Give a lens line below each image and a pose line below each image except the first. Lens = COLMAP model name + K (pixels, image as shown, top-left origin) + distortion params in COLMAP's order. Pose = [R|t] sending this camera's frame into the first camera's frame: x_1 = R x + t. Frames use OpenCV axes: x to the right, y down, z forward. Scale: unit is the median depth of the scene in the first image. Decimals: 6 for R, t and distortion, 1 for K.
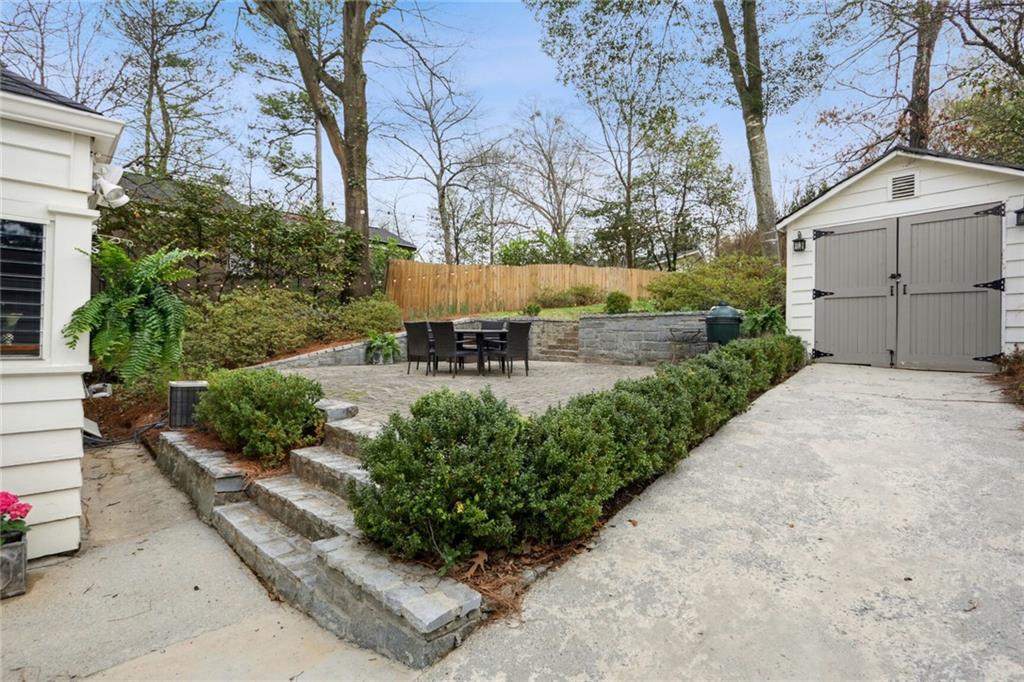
lens RADIAL K [[497.4, 0, 519.6], [0, 497.4, 337.1], [0, 0, 1]] dist [-0.003635, 0.002244]
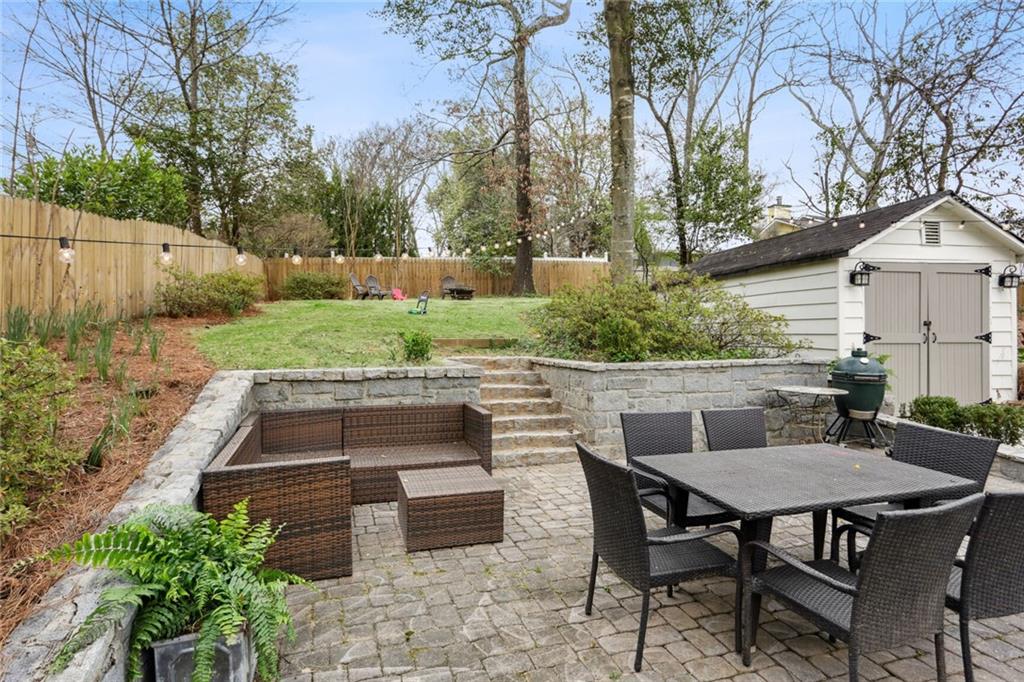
lens RADIAL K [[603.9, 0, 512.8], [0, 603.9, 335.5], [0, 0, 1]] dist [-0.004674, -0.001083]
pose [[0.467310, -0.015492, 0.883958, -0.450141], [0.006788, 0.999880, 0.013934, -0.082072], [-0.884068, -0.000511, 0.467359, 0.789067]]
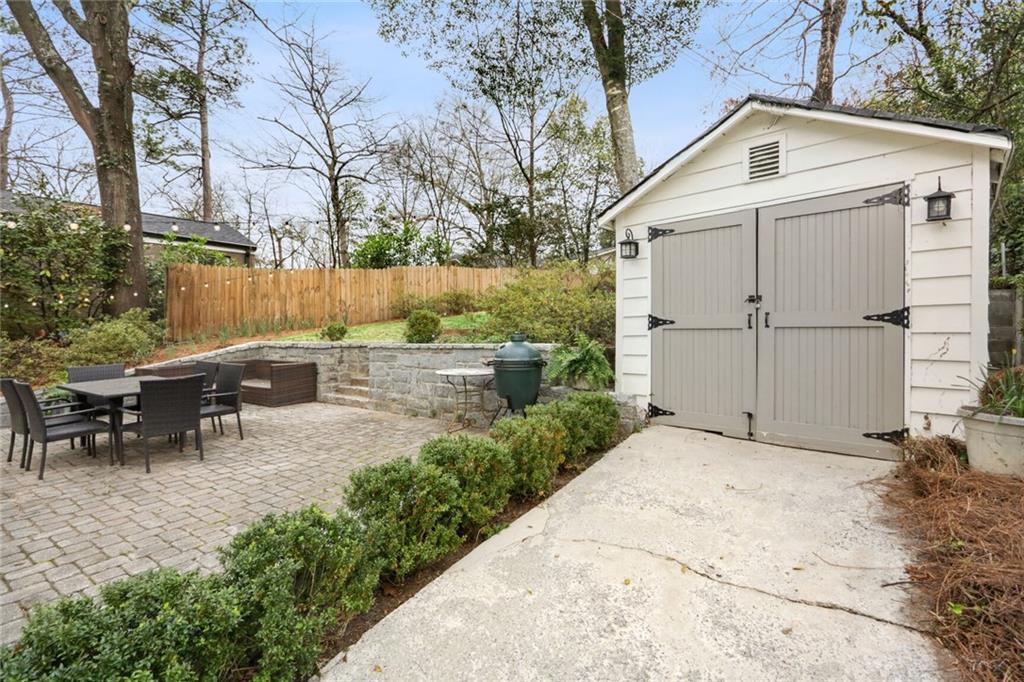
lens RADIAL K [[497.4, 0, 504.7], [0, 497.4, 341.0], [0, 0, 1]] dist [-0.003635, 0.002244]
pose [[0.995740, -0.017077, 0.090611, 0.251096], [0.015746, 0.999758, 0.015381, -0.055882], [-0.090852, -0.013889, 0.995768, 0.257803]]
